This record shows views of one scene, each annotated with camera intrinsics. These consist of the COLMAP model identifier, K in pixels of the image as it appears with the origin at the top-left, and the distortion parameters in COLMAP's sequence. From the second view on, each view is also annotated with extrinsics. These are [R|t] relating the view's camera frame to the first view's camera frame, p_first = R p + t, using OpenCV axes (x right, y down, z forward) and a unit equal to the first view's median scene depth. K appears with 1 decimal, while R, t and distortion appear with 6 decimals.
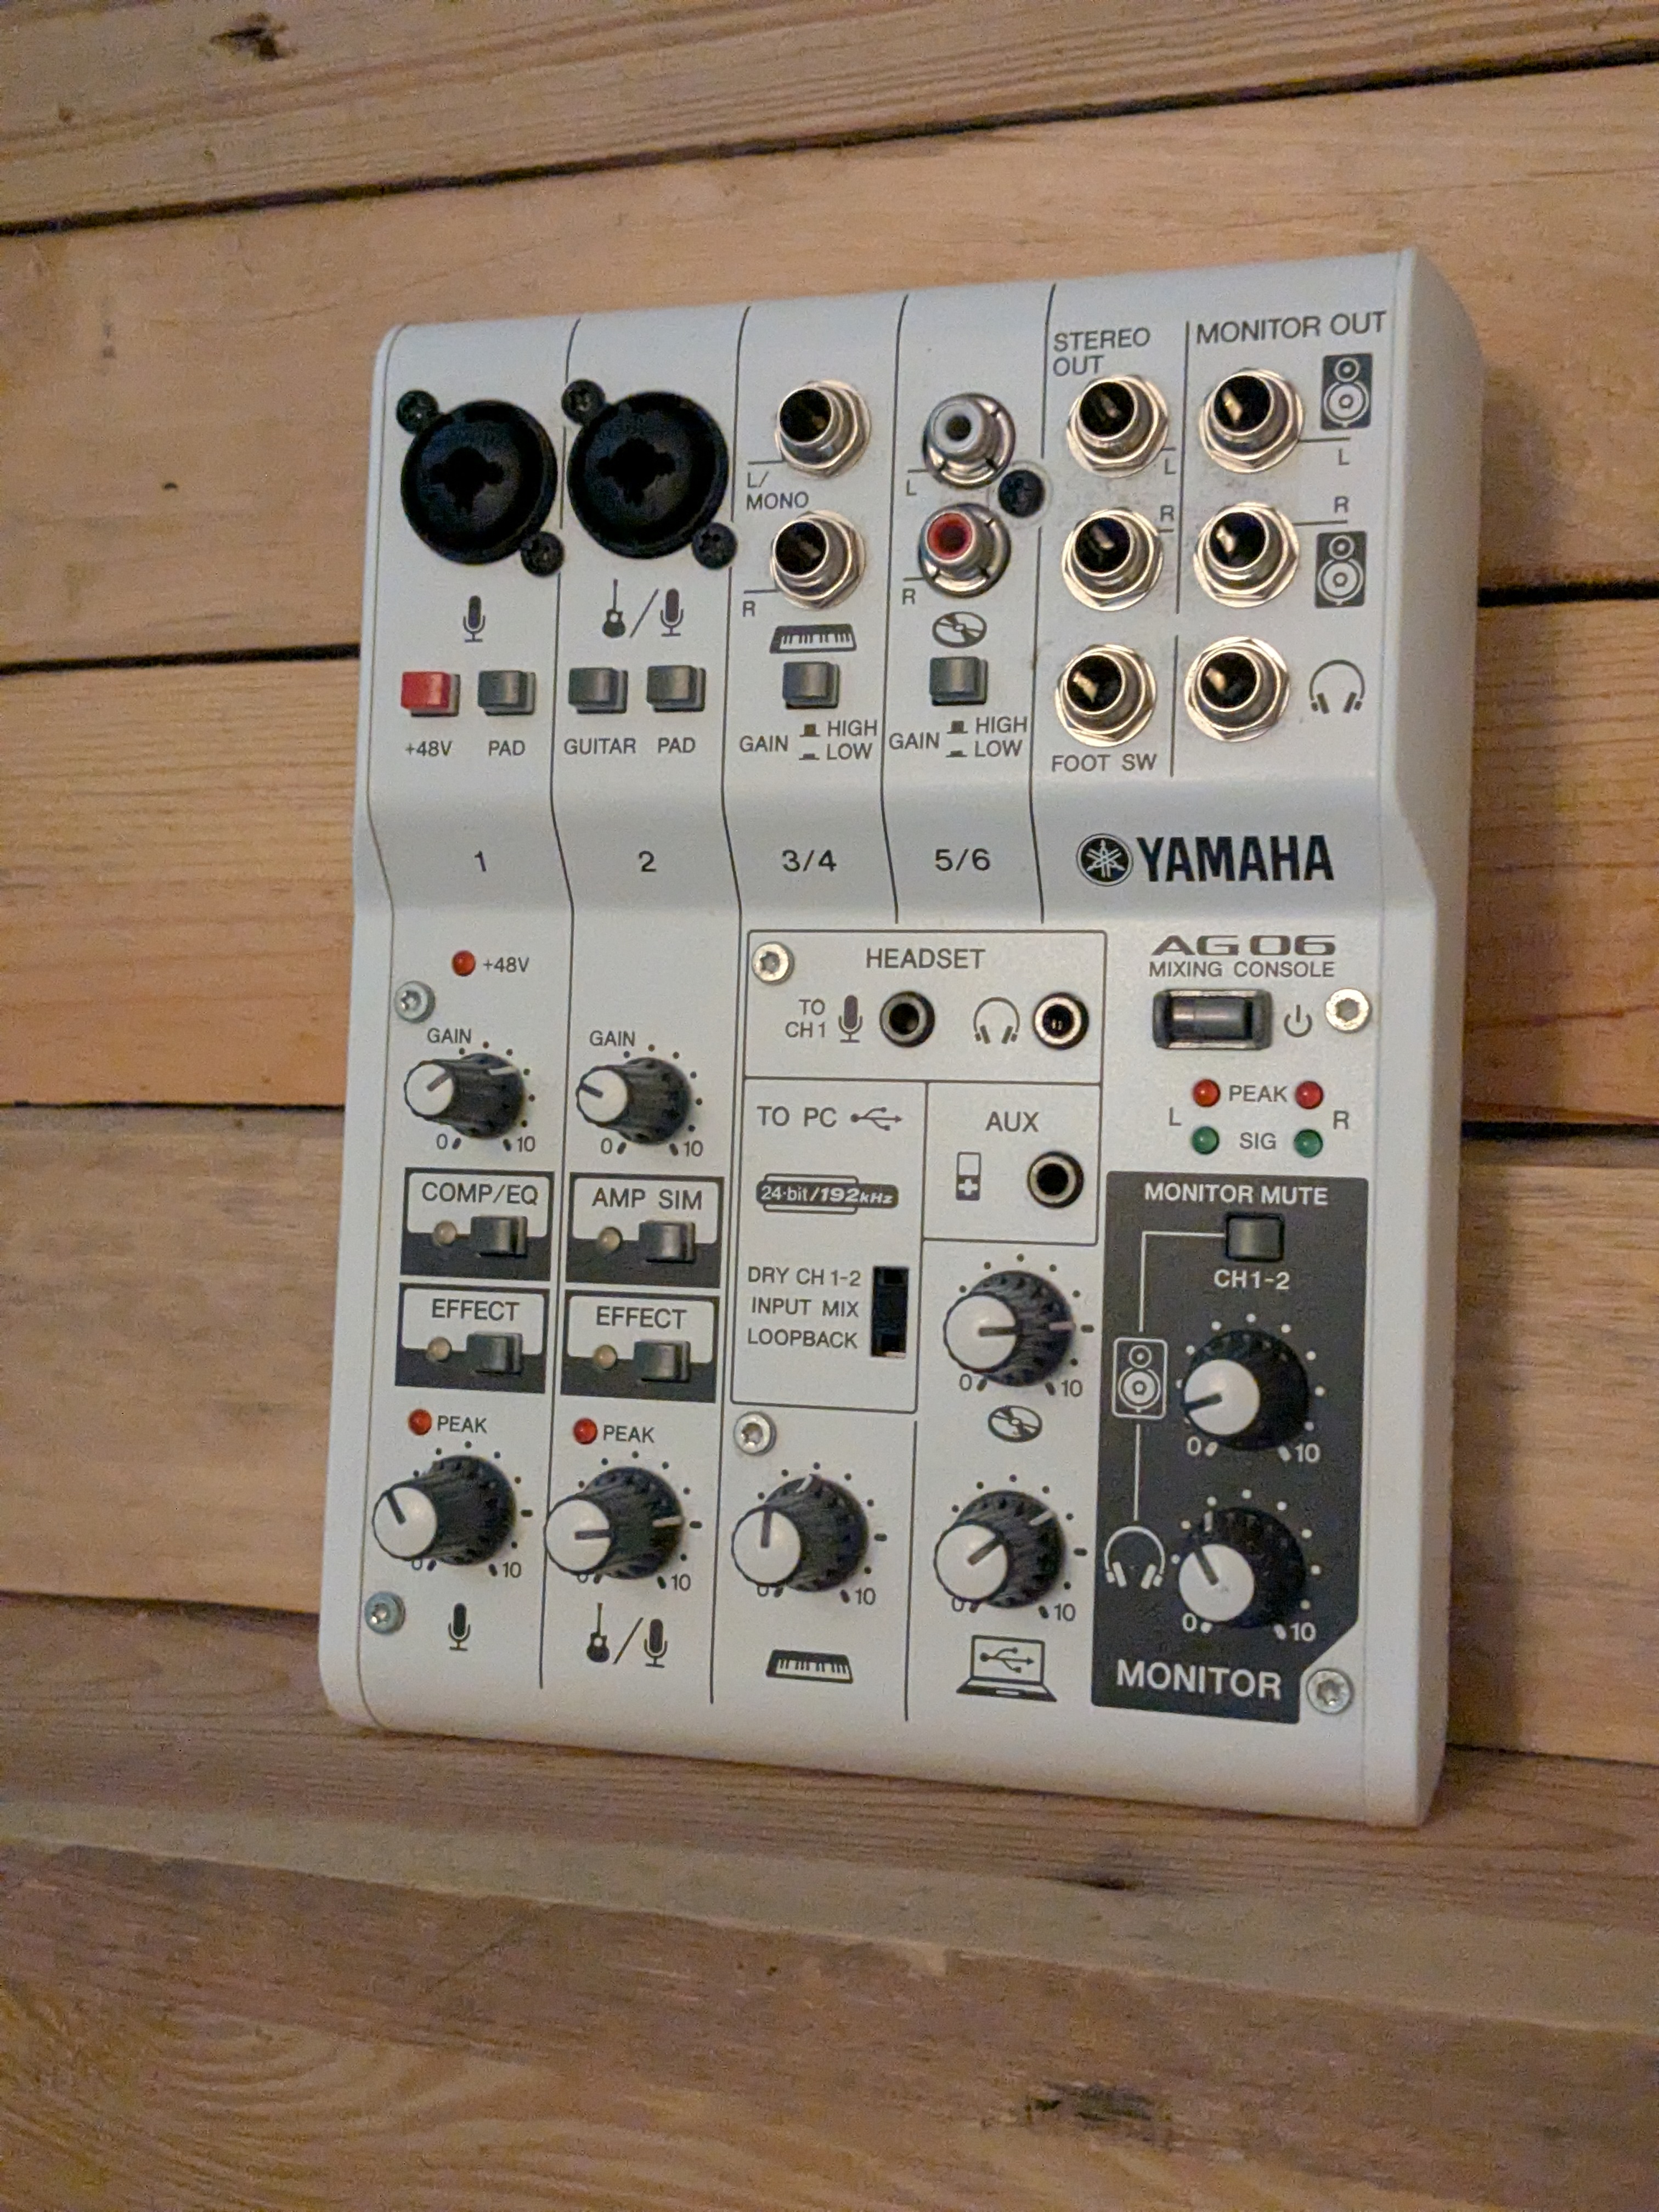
lens RADIAL K [[2679.6, 0, 872.4], [0, 2679.6, 1103.7], [0, 0, 1]] dist [0.154737, -0.538095]
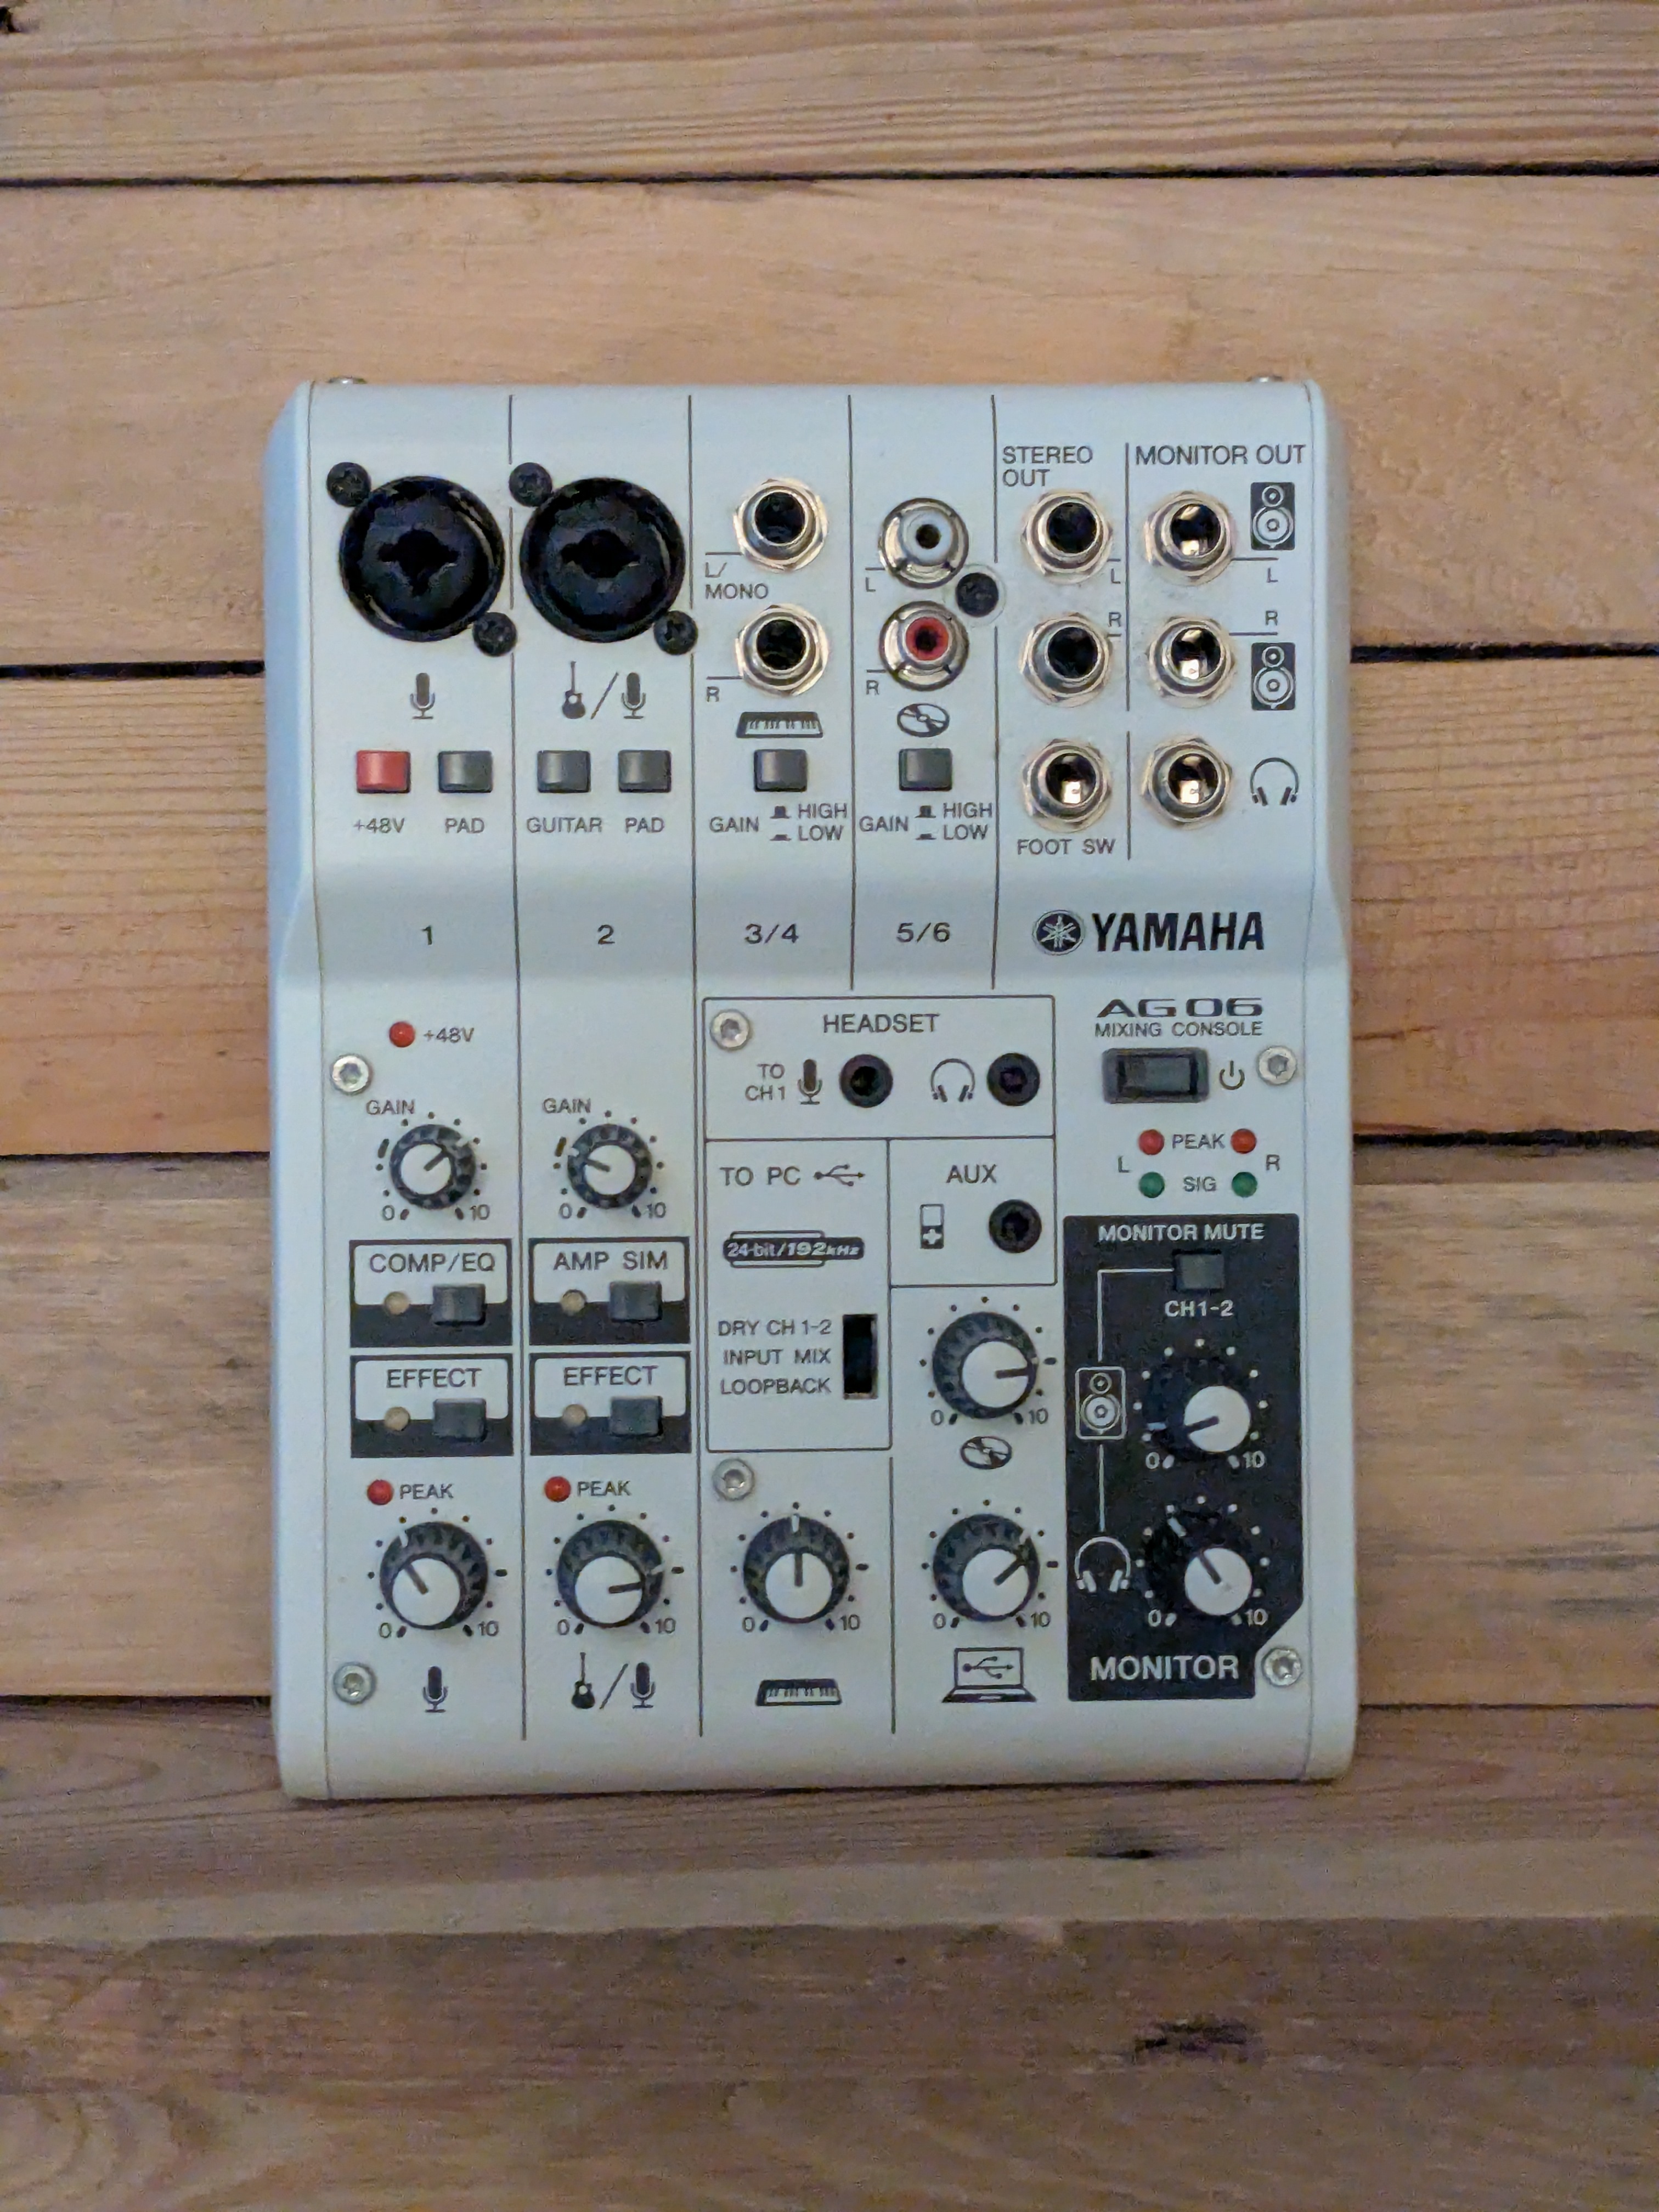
lens RADIAL K [[3560.5, 0, 795.4], [0, 3560.5, 1100.2], [0, 0, 1]] dist [0.135280, -0.120402]
pose [[0.941808, -0.044447, 0.333199, -0.490053], [0.027810, 0.998124, 0.054537, -0.102928], [-0.334998, -0.042097, 0.941278, -0.322038]]
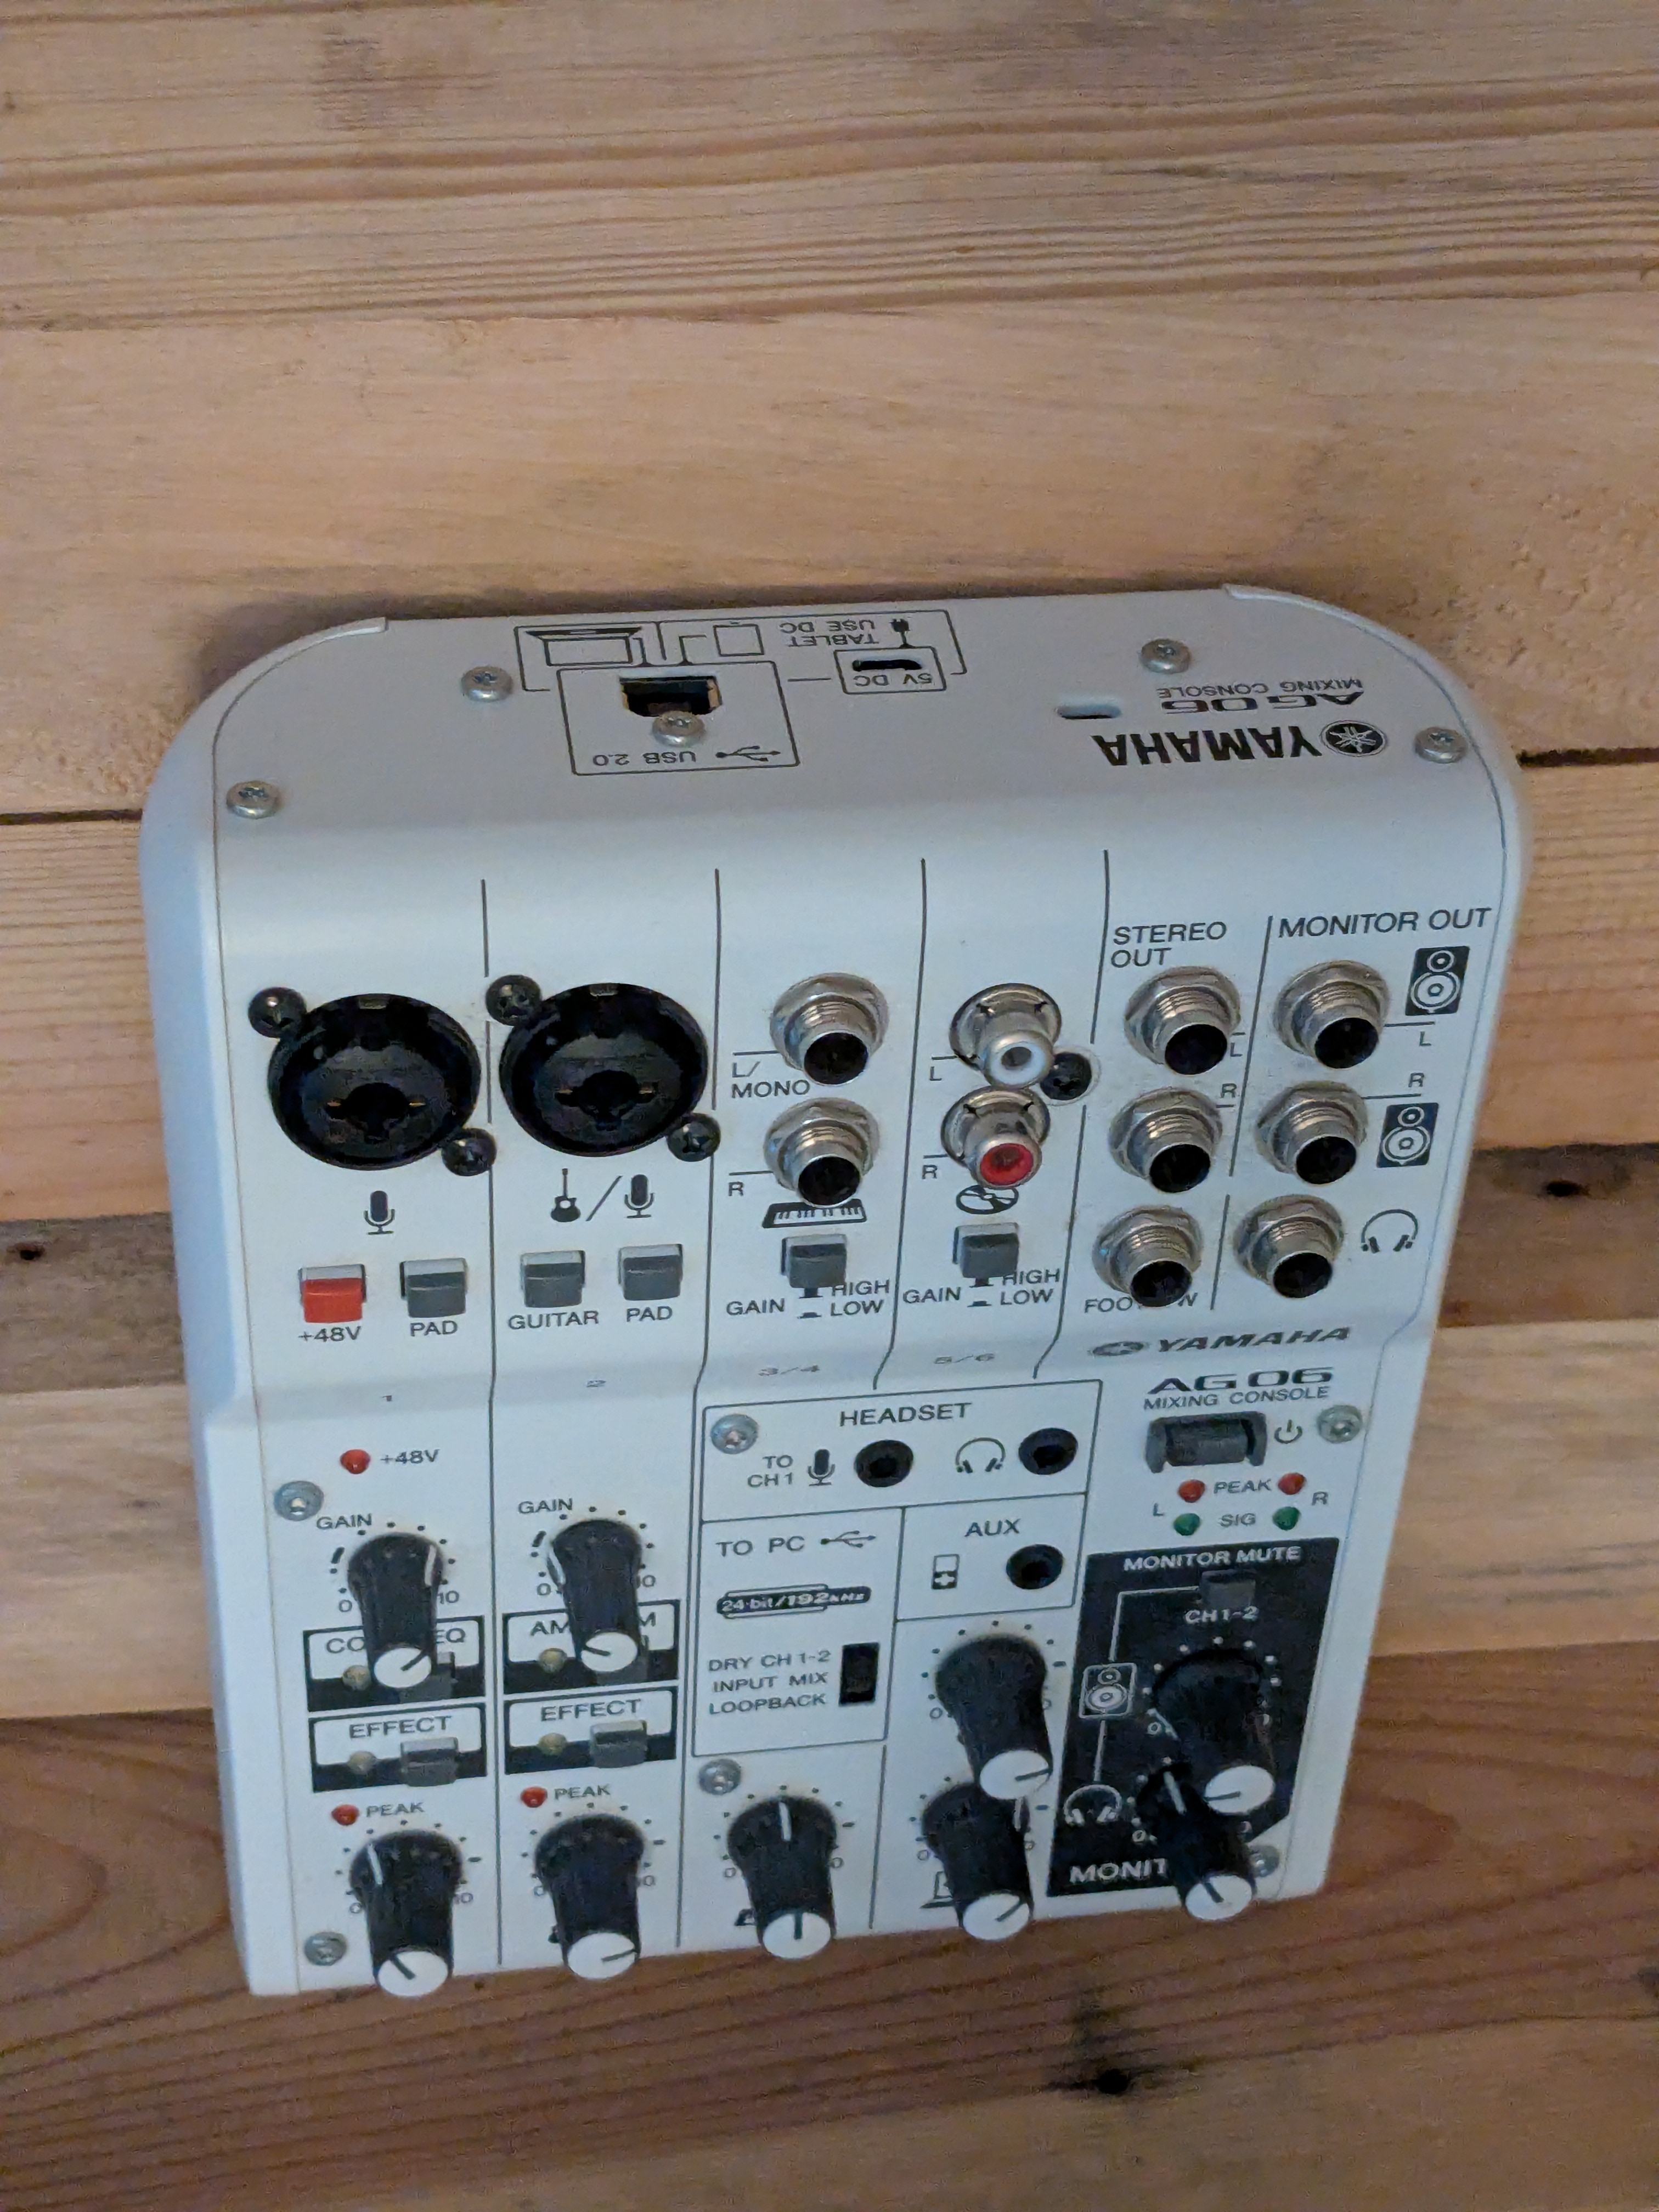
lens RADIAL K [[3560.5, 0, 795.4], [0, 3560.5, 1100.2], [0, 0, 1]] dist [0.135280, -0.120402]
pose [[0.902308, -0.269821, 0.336210, -0.405178], [-0.025151, 0.745626, 0.665890, -0.968005], [-0.430358, -0.609294, 0.665998, 0.264367]]
